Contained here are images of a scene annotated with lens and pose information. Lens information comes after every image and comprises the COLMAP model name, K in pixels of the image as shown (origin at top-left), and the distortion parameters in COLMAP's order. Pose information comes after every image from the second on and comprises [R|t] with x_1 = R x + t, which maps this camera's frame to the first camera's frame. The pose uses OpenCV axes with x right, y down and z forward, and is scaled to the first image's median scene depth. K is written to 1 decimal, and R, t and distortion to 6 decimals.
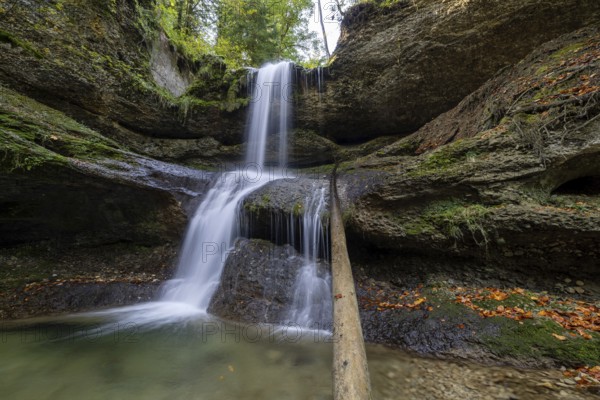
lens RADIAL K [[249.2, 0, 300.7], [0, 249.2, 196.7], [0, 0, 1]] dist [-0.000132, -0.000850]
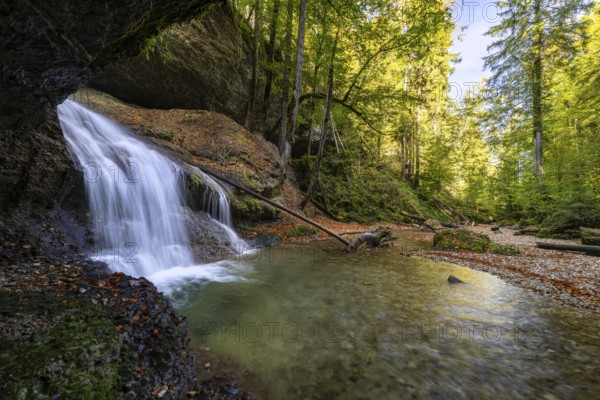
lens RADIAL K [[249.2, 0, 300.7], [0, 249.2, 196.7], [0, 0, 1]] dist [-0.000132, -0.000850]
pose [[-0.201750, 0.047077, 0.978305, -0.802117], [-0.240127, 0.965983, -0.096004, 0.058057], [-0.949545, -0.254286, -0.183582, 0.385565]]
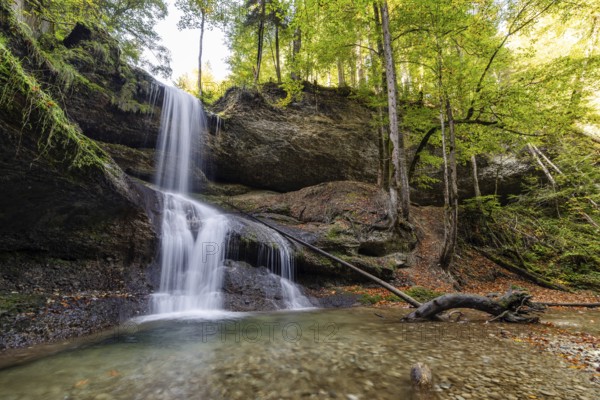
lens RADIAL K [[249.2, 0, 300.7], [0, 249.2, 196.7], [0, 0, 1]] dist [-0.000132, -0.000850]
pose [[0.584488, 0.259486, 0.768792, -0.656854], [-0.188731, 0.964976, -0.182216, 0.001612], [-0.789148, -0.038592, 0.612990, -0.088198]]
